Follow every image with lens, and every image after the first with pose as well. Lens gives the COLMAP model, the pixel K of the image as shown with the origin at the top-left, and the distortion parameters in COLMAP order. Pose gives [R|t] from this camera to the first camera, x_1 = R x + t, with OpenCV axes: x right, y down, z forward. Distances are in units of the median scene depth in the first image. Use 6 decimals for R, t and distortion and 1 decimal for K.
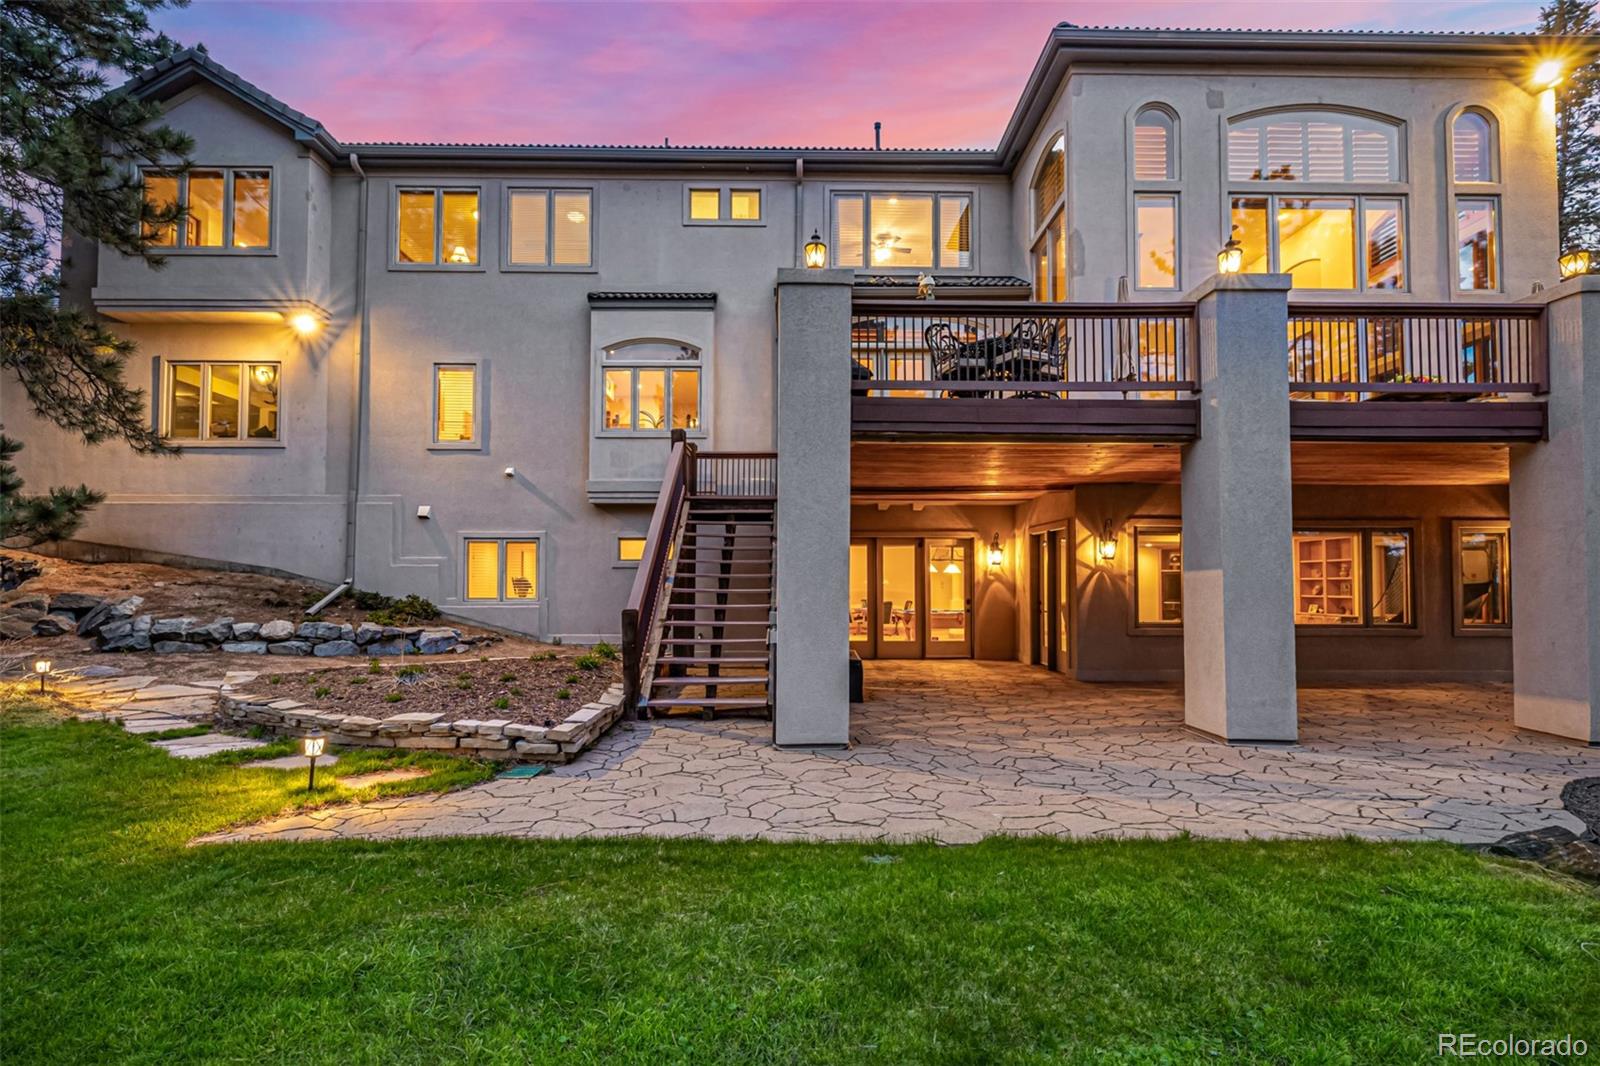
lens RADIAL K [[675.8, 0, 845.3], [0, 675.8, 554.0], [0, 0, 1]] dist [0.003714, -0.000253]
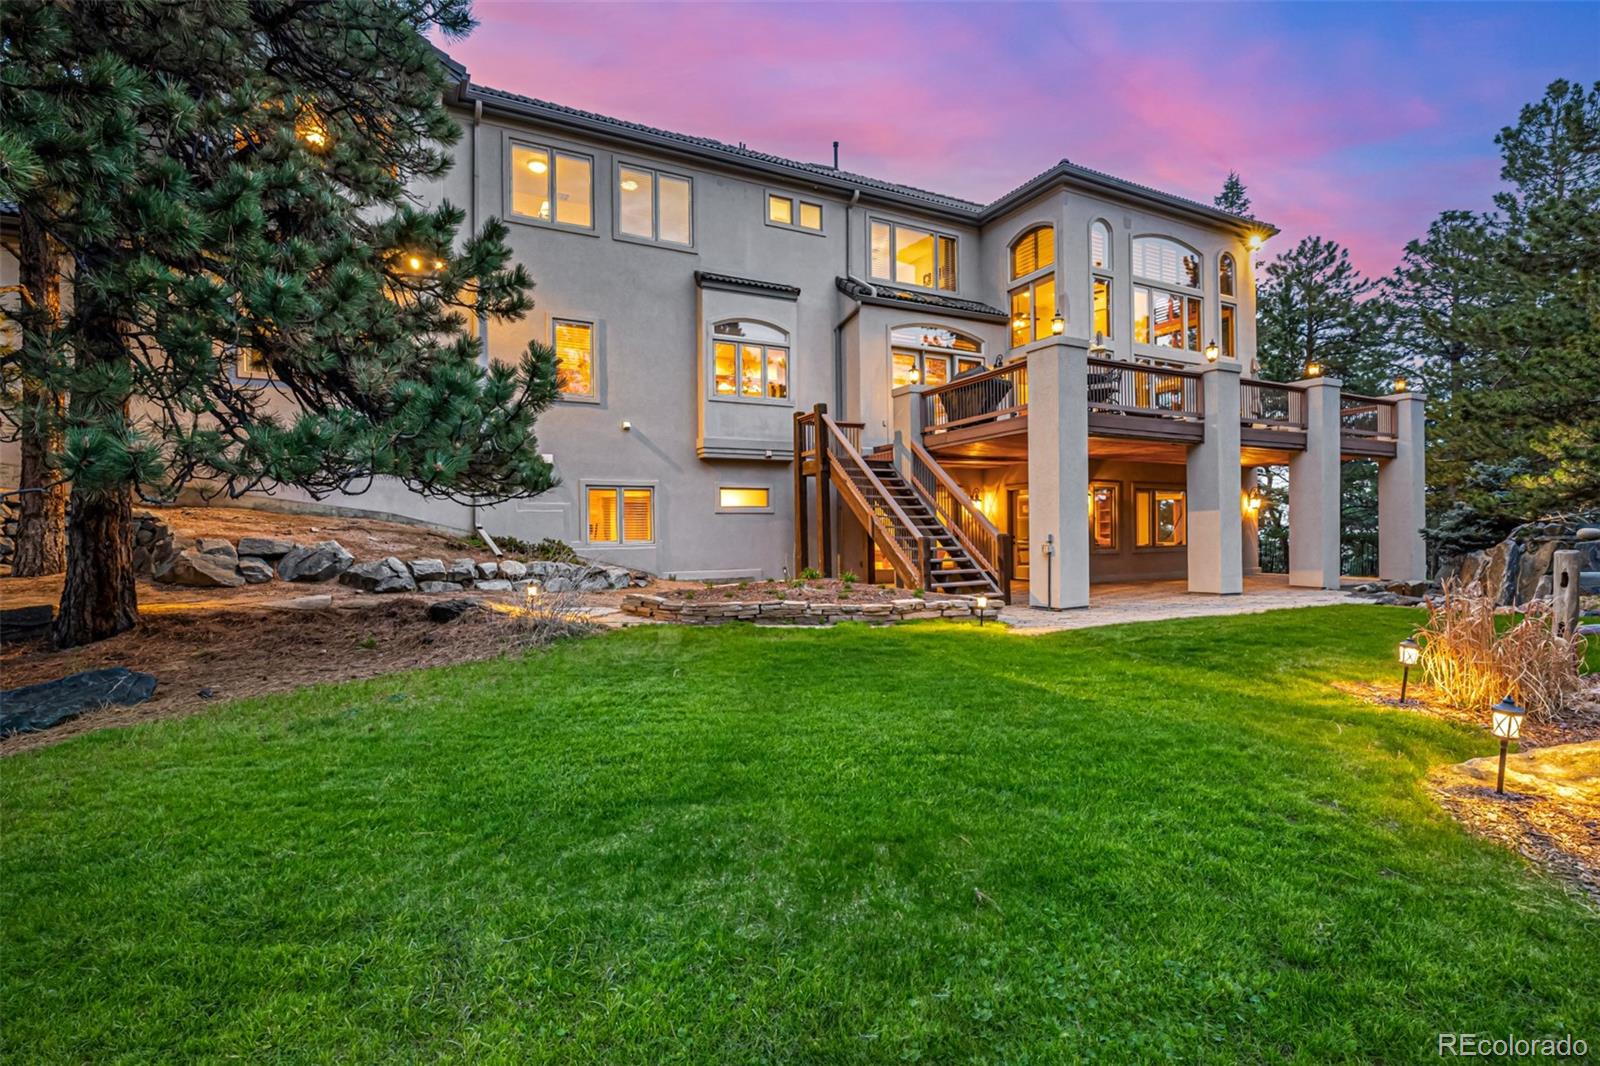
lens RADIAL K [[756.5, 0, 794.2], [0, 756.5, 528.9], [0, 0, 1]] dist [-0.002938, 0.000353]
pose [[0.892443, -0.007990, 0.451090, -0.807817], [-0.003186, 0.999707, 0.024010, 0.015120], [-0.451149, -0.022864, 0.892156, -0.219913]]
